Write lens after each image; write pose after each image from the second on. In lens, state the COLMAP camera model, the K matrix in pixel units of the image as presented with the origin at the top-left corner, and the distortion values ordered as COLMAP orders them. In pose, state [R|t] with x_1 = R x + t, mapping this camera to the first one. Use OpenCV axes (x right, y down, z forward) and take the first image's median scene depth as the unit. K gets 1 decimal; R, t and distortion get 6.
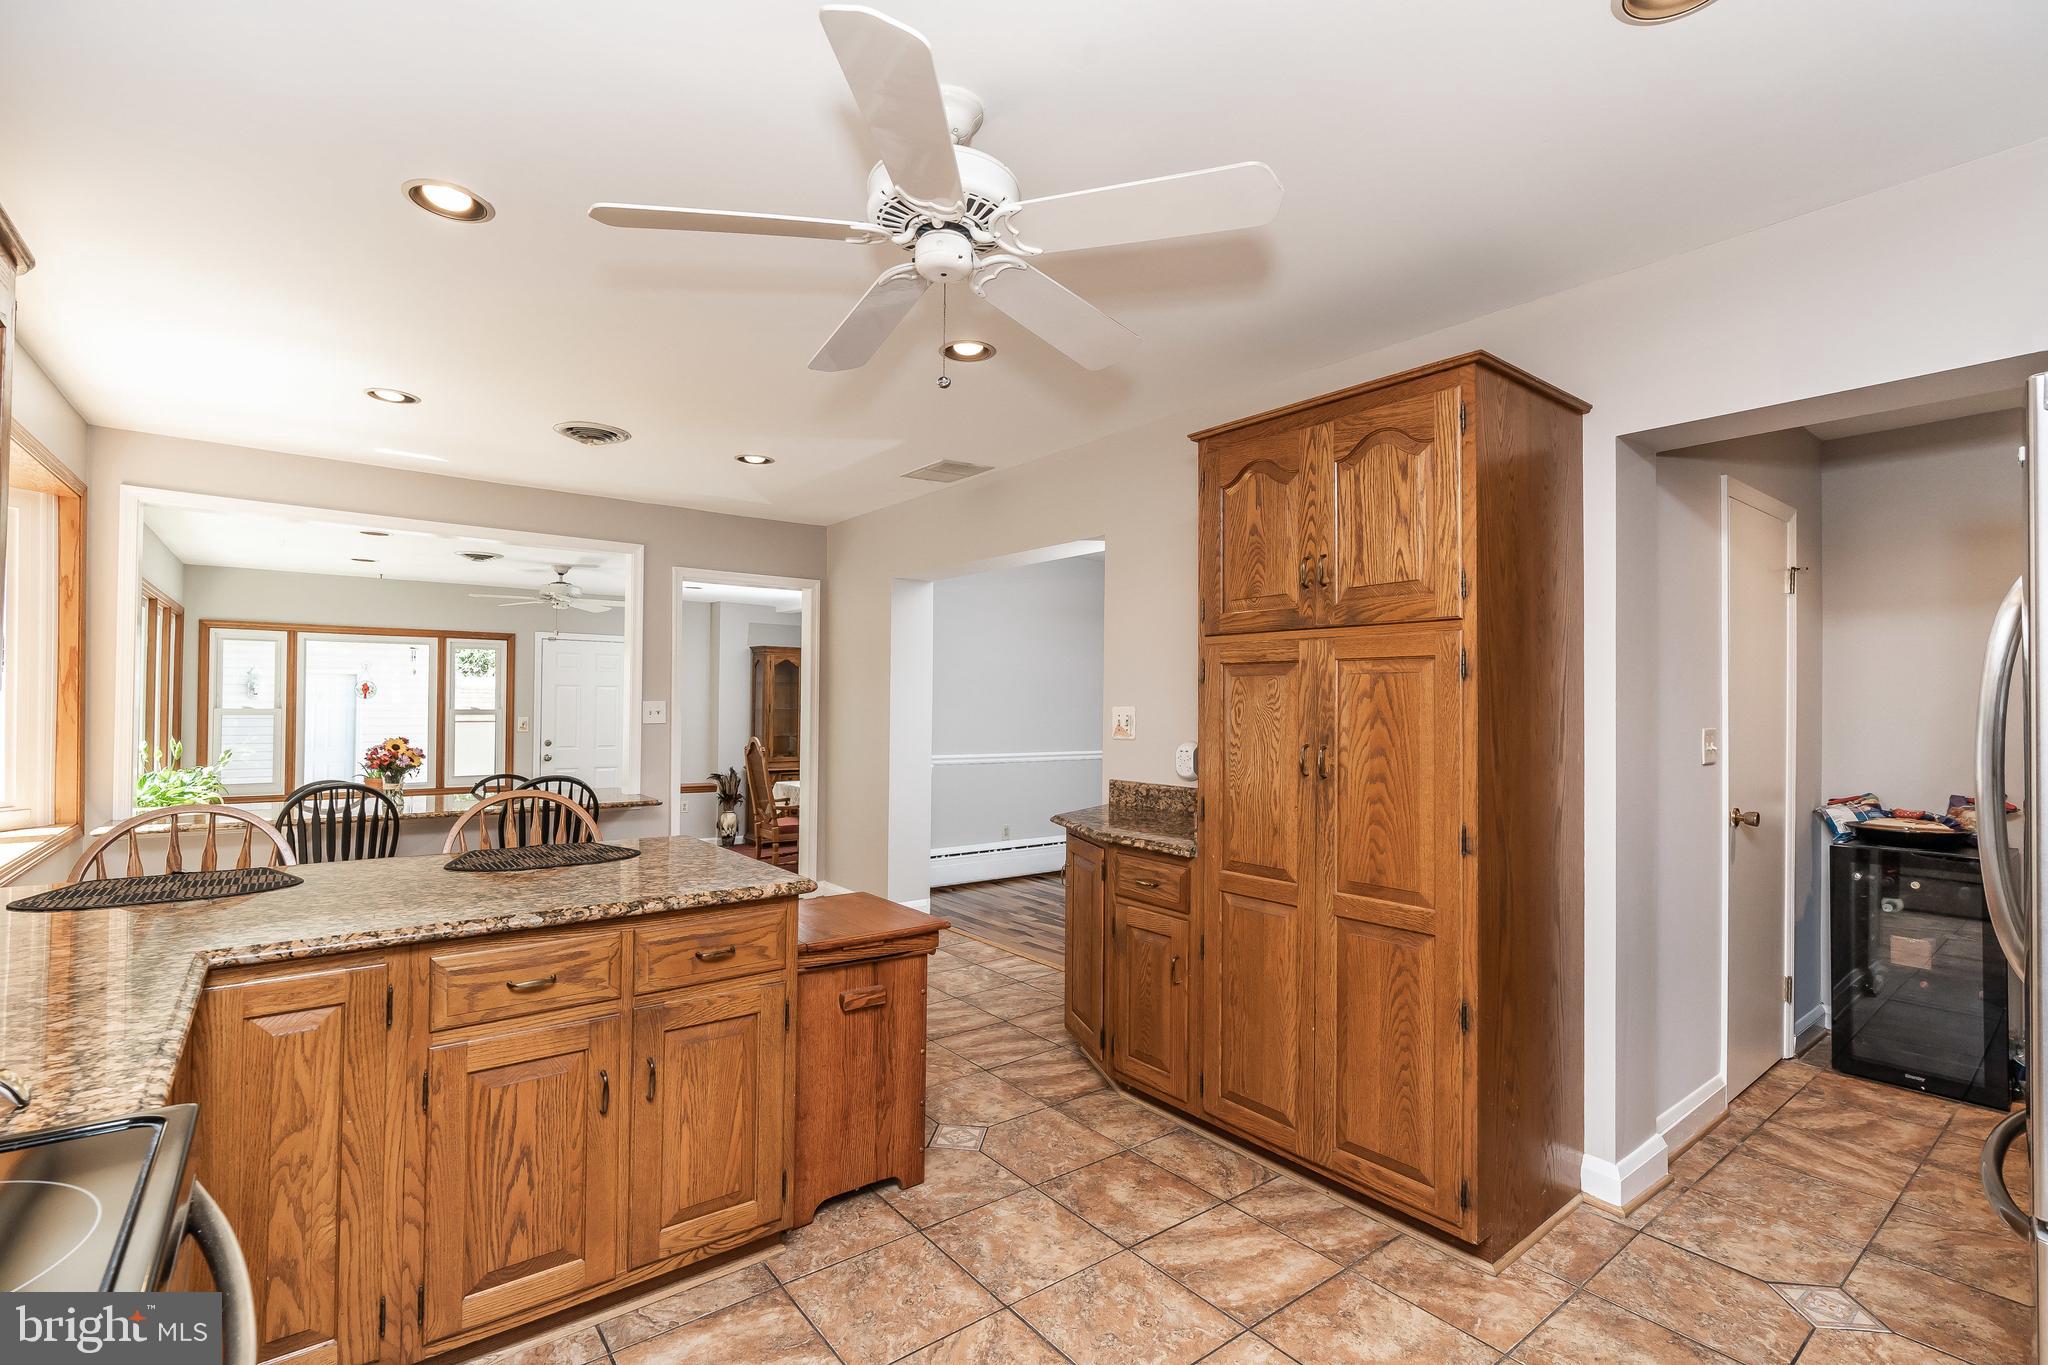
lens RADIAL K [[932.2, 0, 1014.4], [0, 932.2, 679.1], [0, 0, 1]] dist [-0.009626, -0.000247]
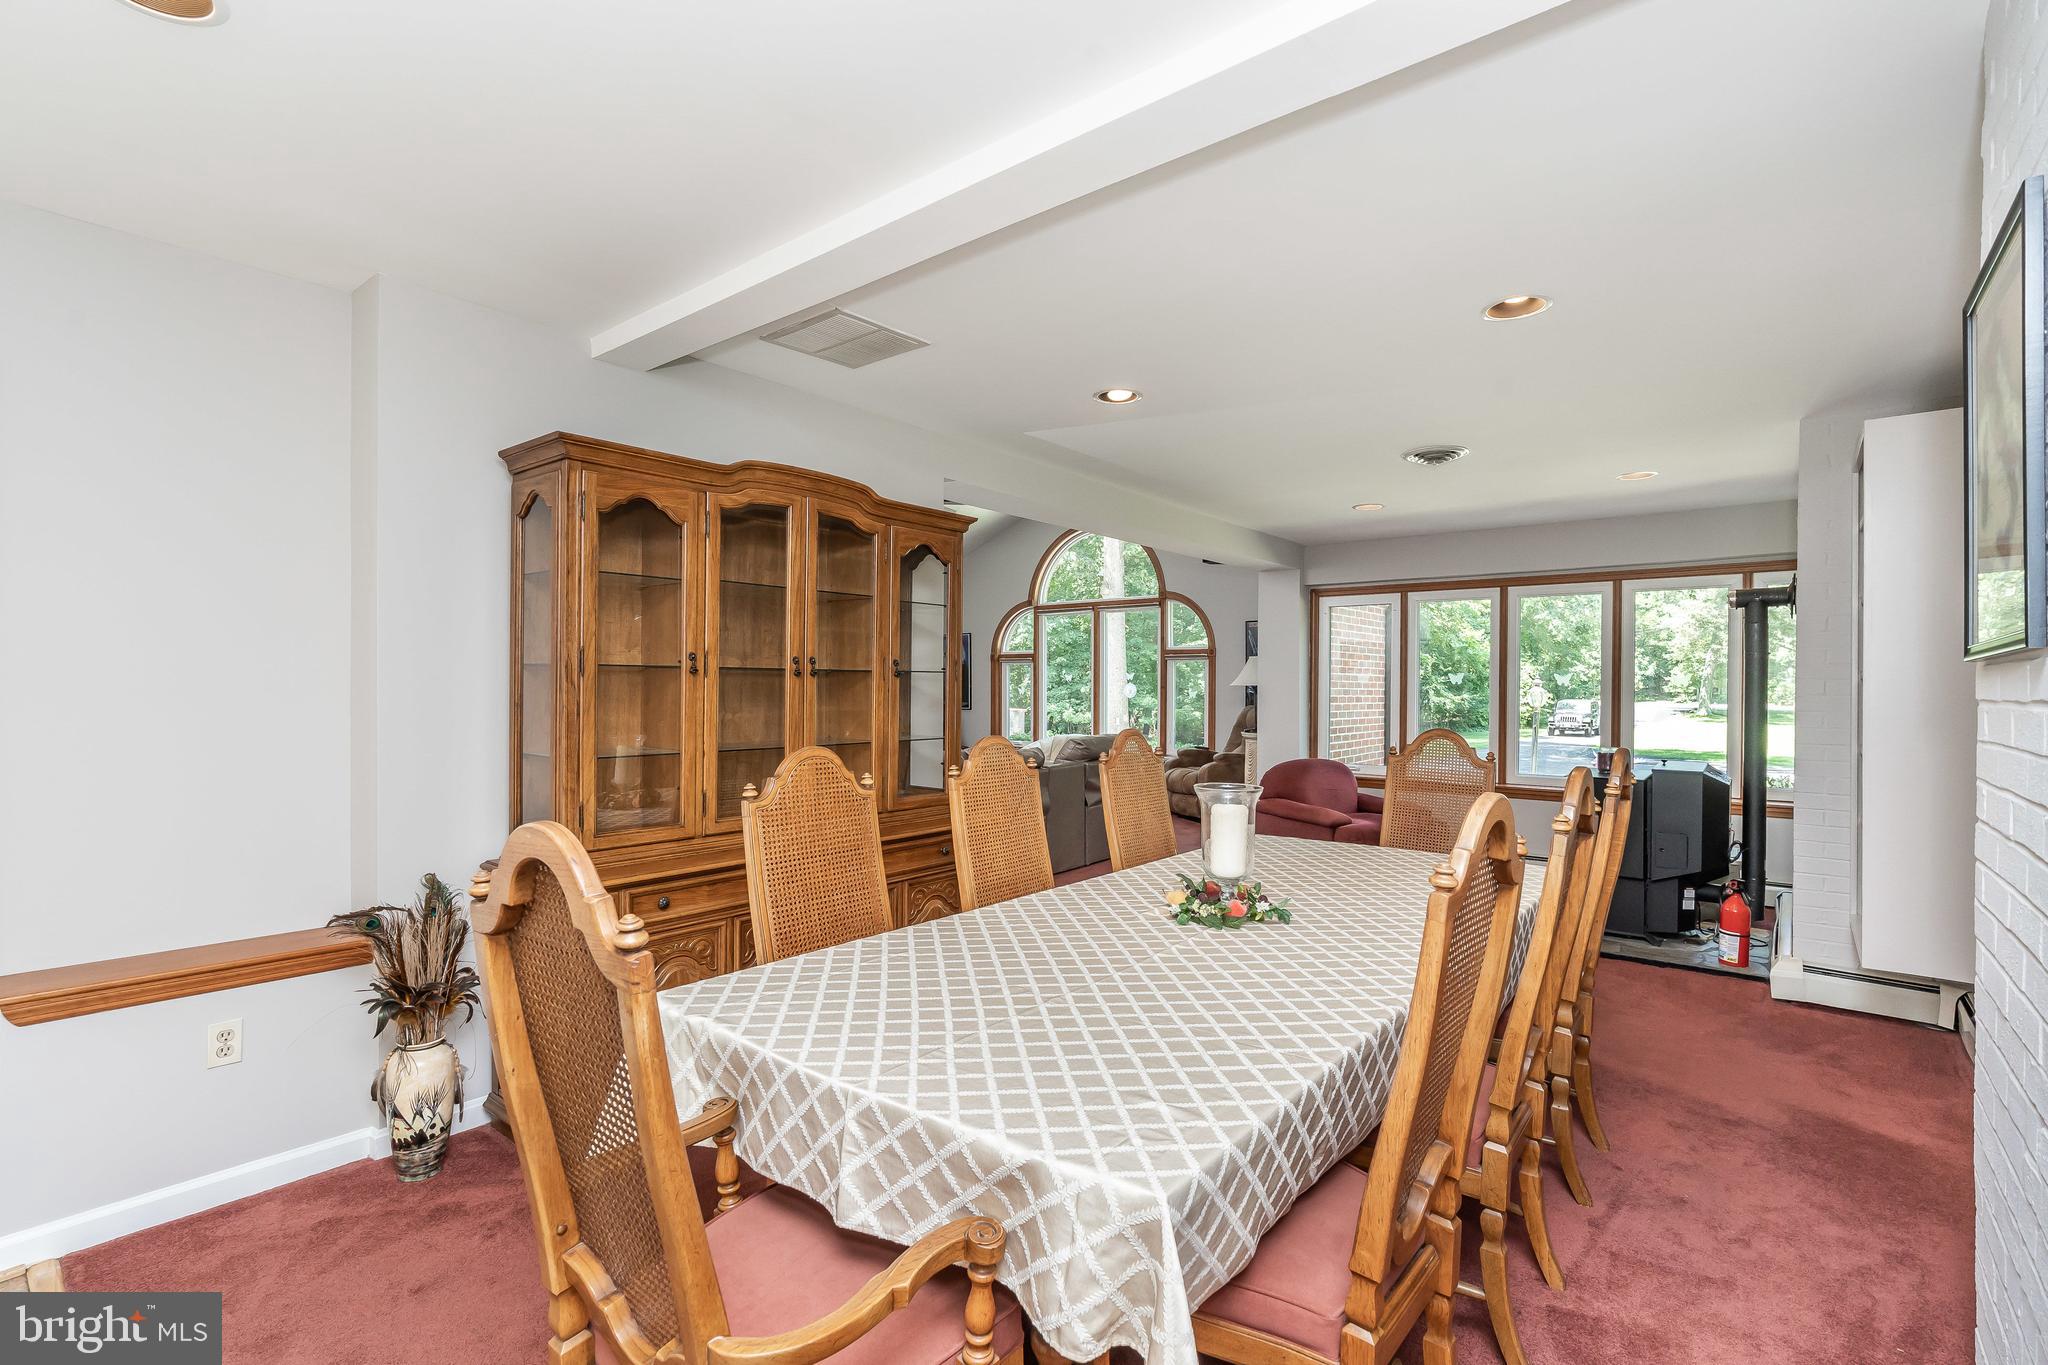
lens RADIAL K [[932.2, 0, 1022.9], [0, 932.2, 685.1], [0, 0, 1]] dist [-0.009626, -0.000247]
pose [[0.972579, -0.005368, 0.232510, -0.203295], [-0.000217, 0.999712, 0.023992, 0.036210], [-0.232572, -0.023385, 0.972298, 0.711435]]
